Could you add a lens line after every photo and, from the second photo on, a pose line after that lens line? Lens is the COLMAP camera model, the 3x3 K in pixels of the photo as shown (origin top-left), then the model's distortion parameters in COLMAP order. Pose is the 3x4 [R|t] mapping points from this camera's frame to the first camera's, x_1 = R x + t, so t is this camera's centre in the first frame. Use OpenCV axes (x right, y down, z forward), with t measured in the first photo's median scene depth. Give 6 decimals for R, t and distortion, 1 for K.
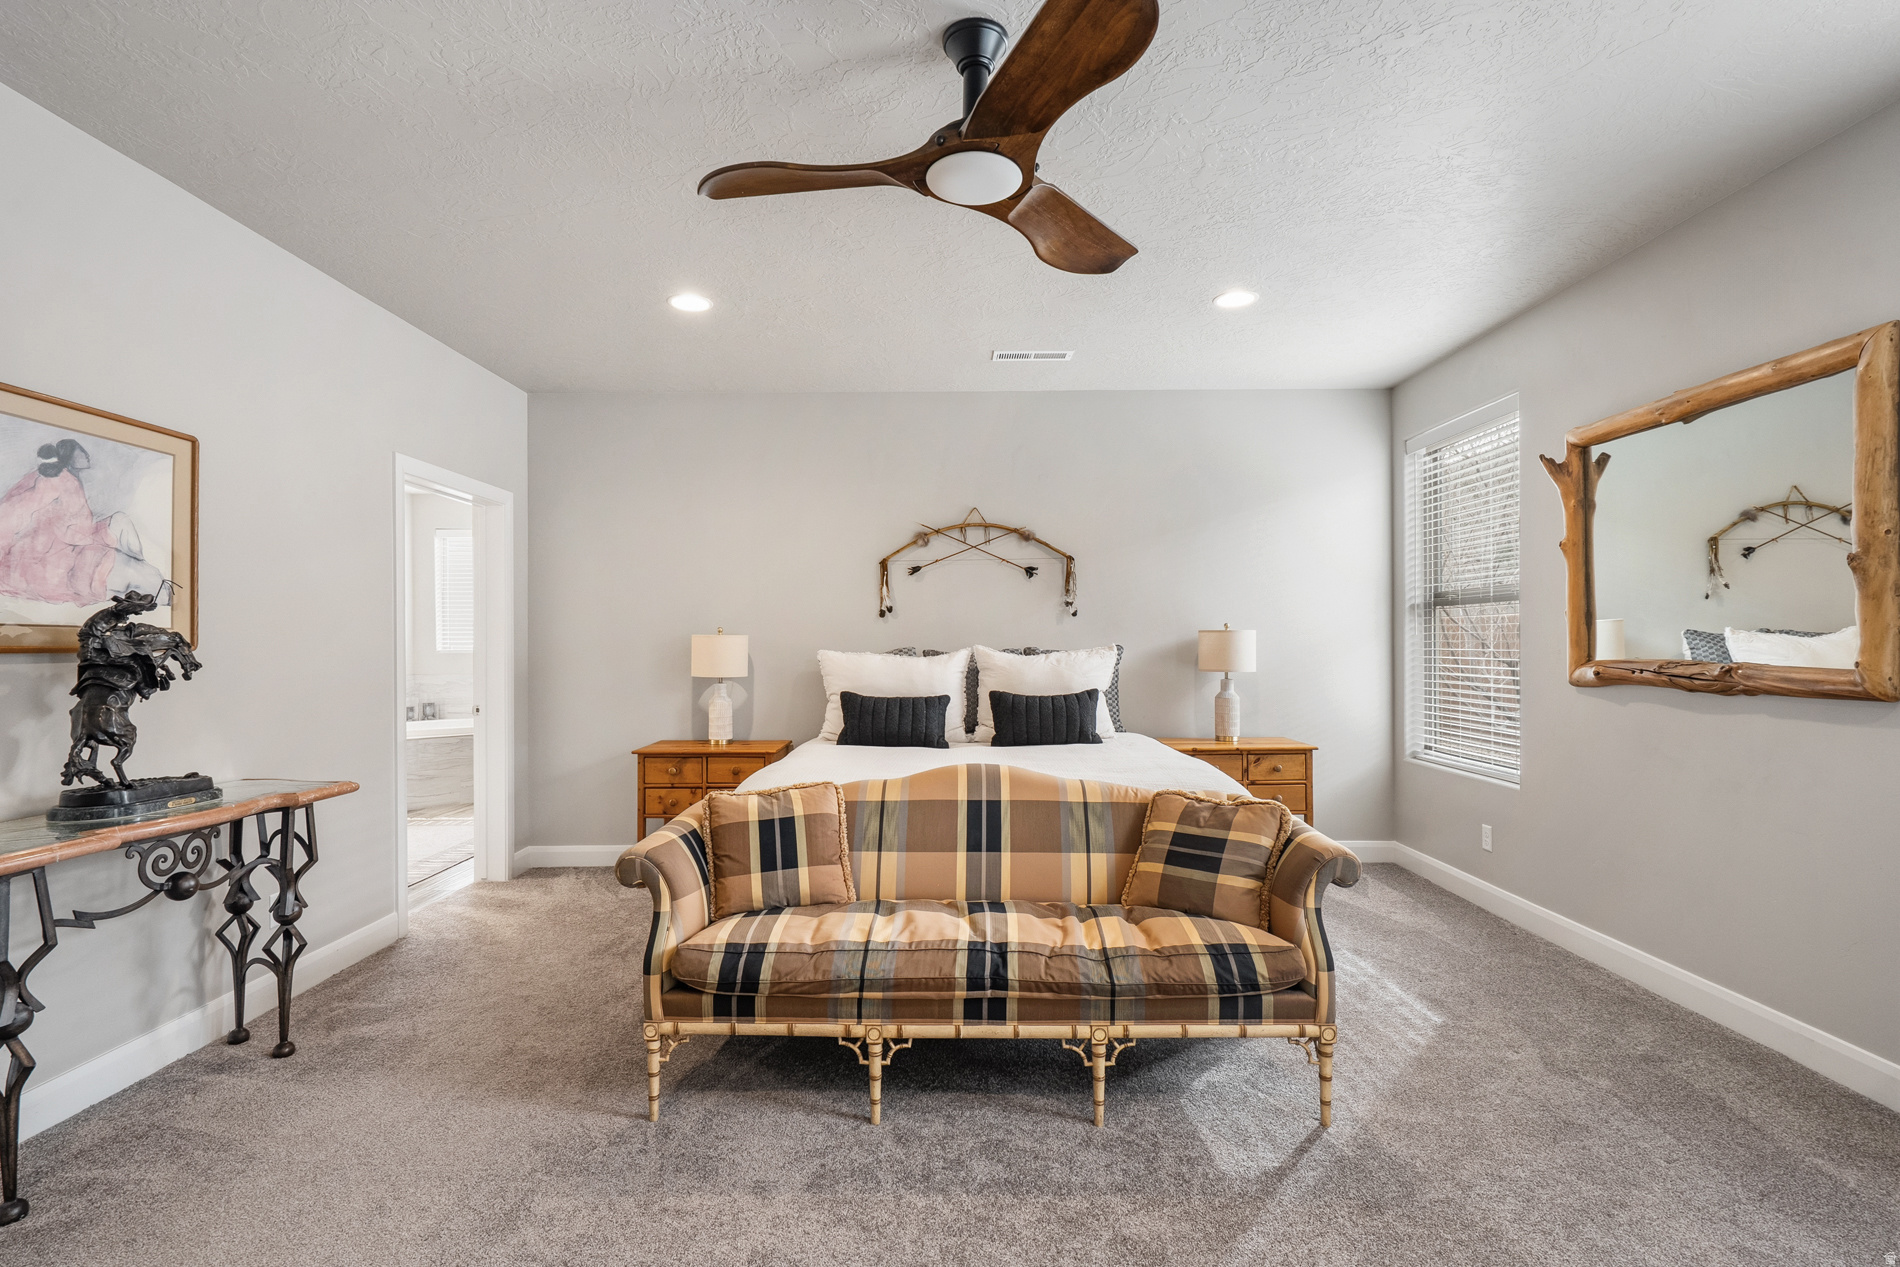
lens RADIAL K [[943.7, 0, 949.4], [0, 943.7, 638.6], [0, 0, 1]] dist [0.000029, 0.000014]
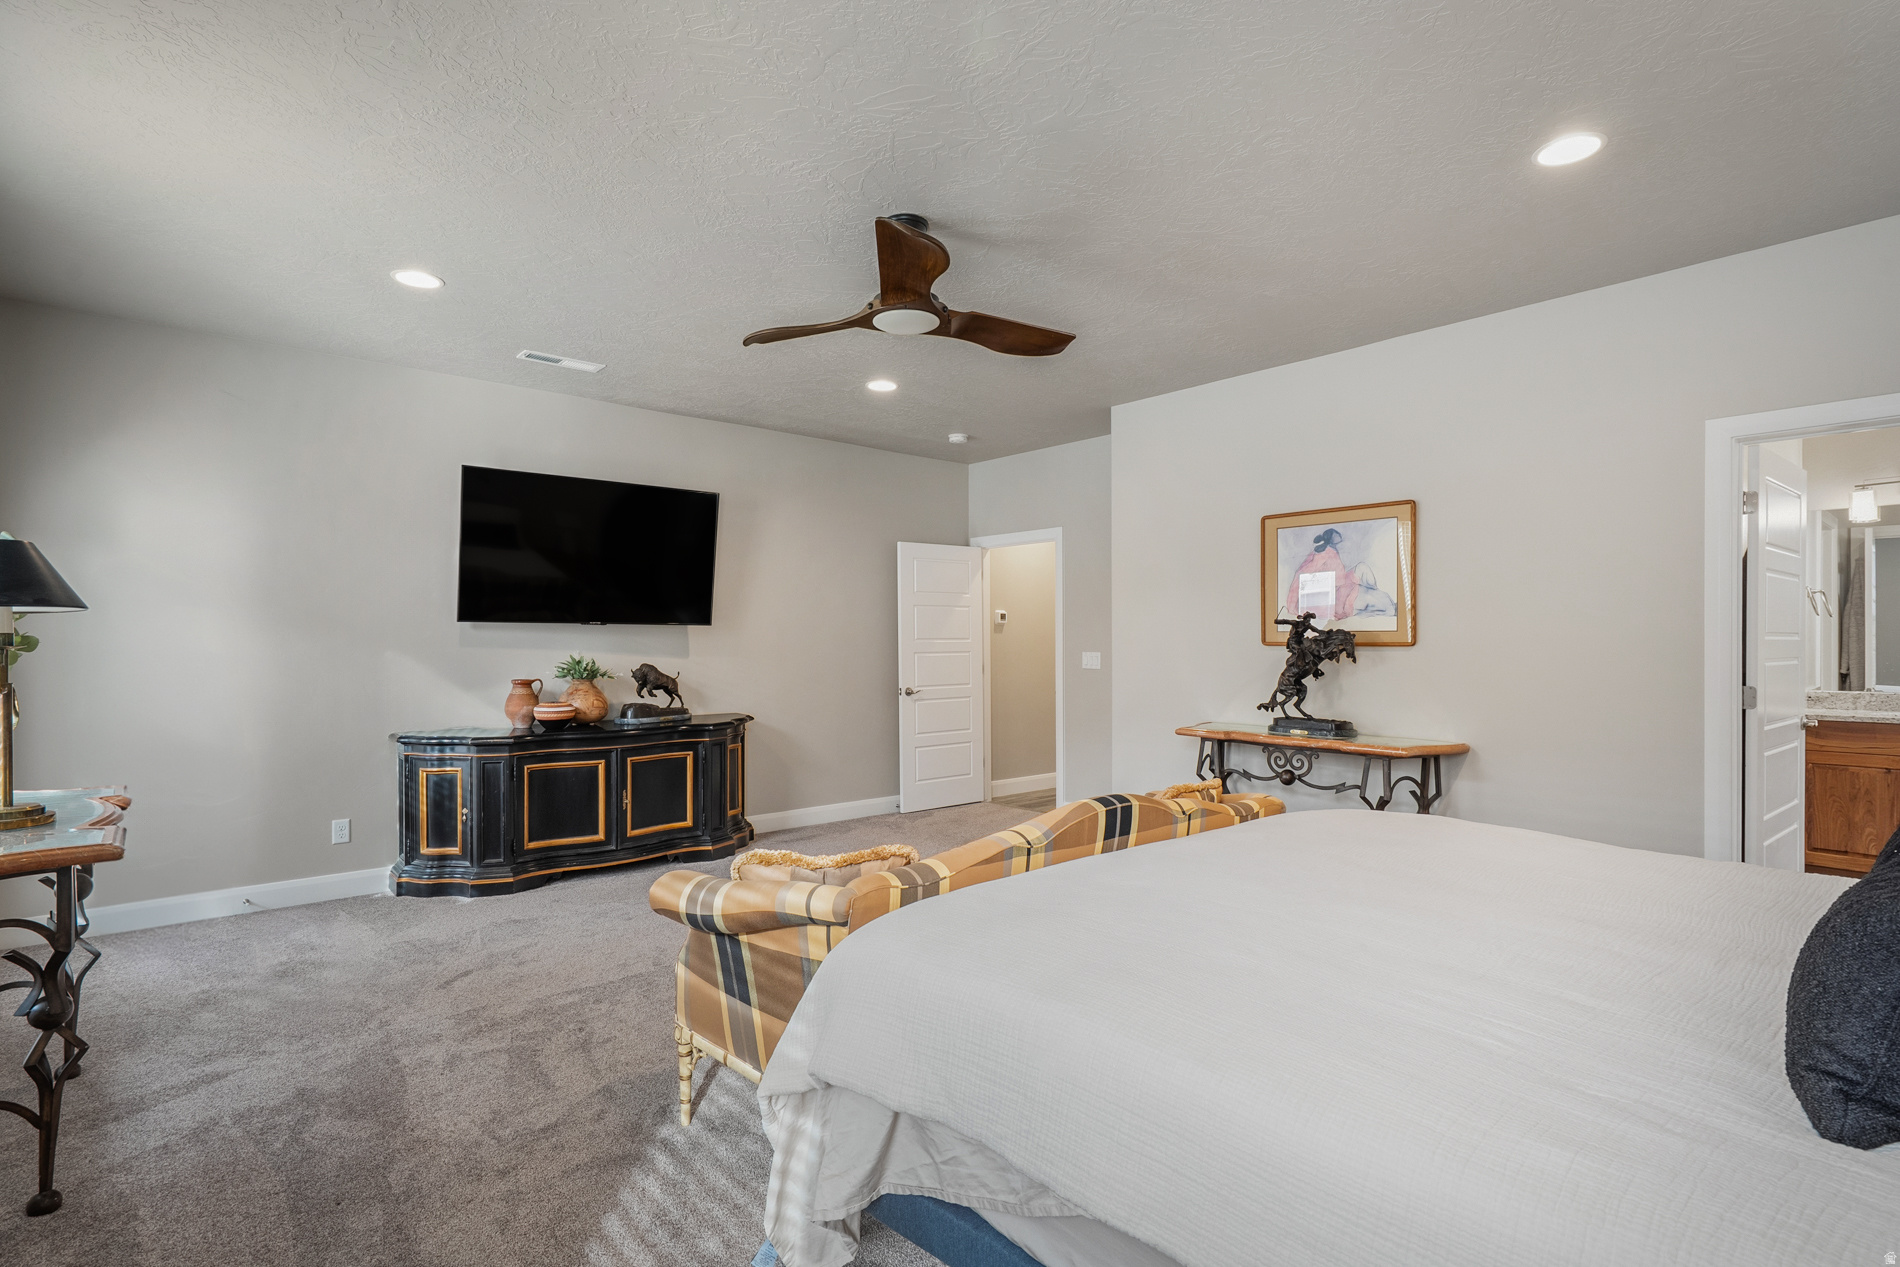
lens RADIAL K [[943.7, 0, 950.5], [0, 943.7, 639.7], [0, 0, 1]] dist [0.000029, 0.000014]
pose [[-0.748555, 0.000476, -0.663073, 0.825899], [0.008913, 0.999917, -0.009344, 0.013360], [0.663013, -0.012904, -0.748497, 1.881950]]
